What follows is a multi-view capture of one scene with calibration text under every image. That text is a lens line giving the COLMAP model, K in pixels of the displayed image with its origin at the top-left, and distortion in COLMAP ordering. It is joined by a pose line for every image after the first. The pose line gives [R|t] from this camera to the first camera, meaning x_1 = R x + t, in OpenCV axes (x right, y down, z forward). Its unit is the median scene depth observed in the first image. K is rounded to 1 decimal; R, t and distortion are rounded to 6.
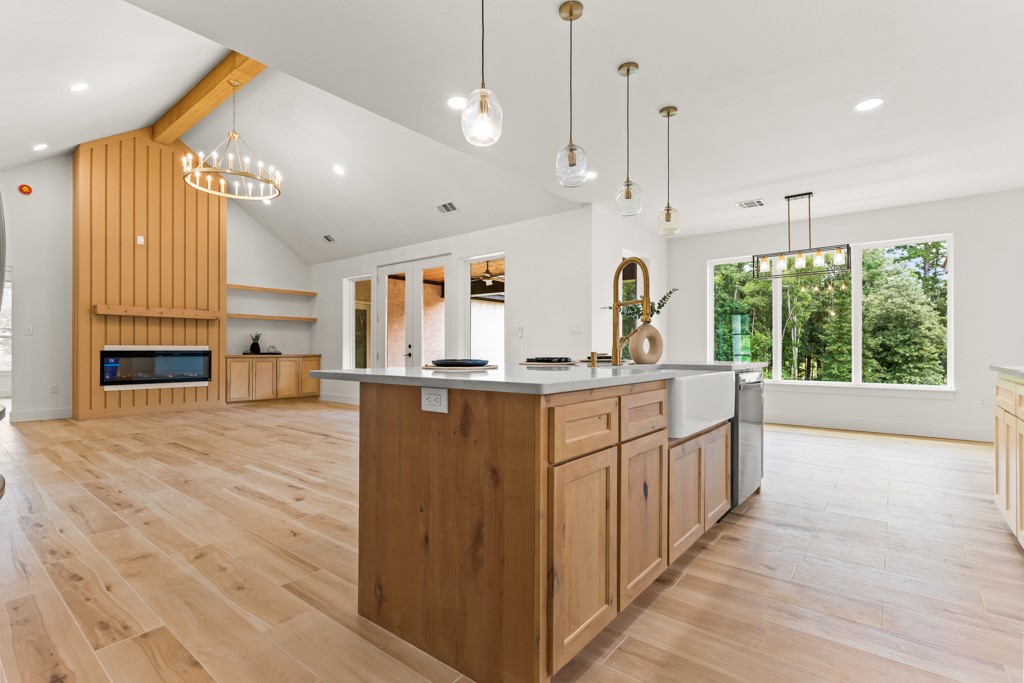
lens RADIAL K [[486.5, 0, 512.2], [0, 486.5, 345.2], [0, 0, 1]] dist [0.000368, 0.001503]
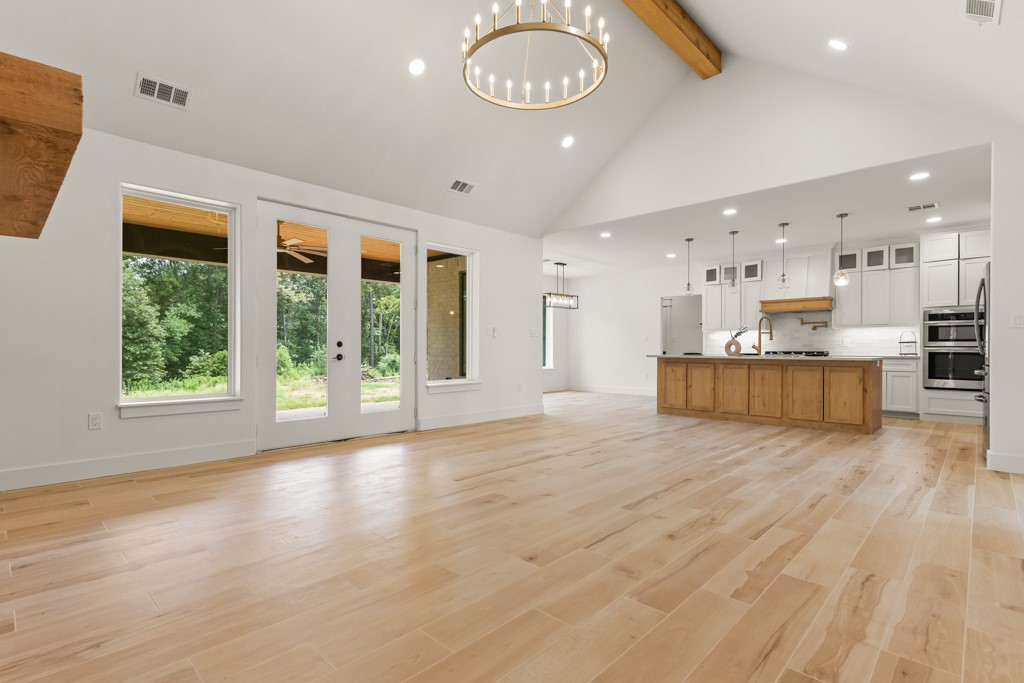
lens RADIAL K [[486.5, 0, 509.4], [0, 486.5, 346.2], [0, 0, 1]] dist [0.000368, 0.001503]
pose [[0.086207, 0.003653, 0.996271, -0.149165], [-0.009890, 0.999947, -0.002811, 0.000838], [-0.996228, -0.009611, 0.086238, 0.125203]]
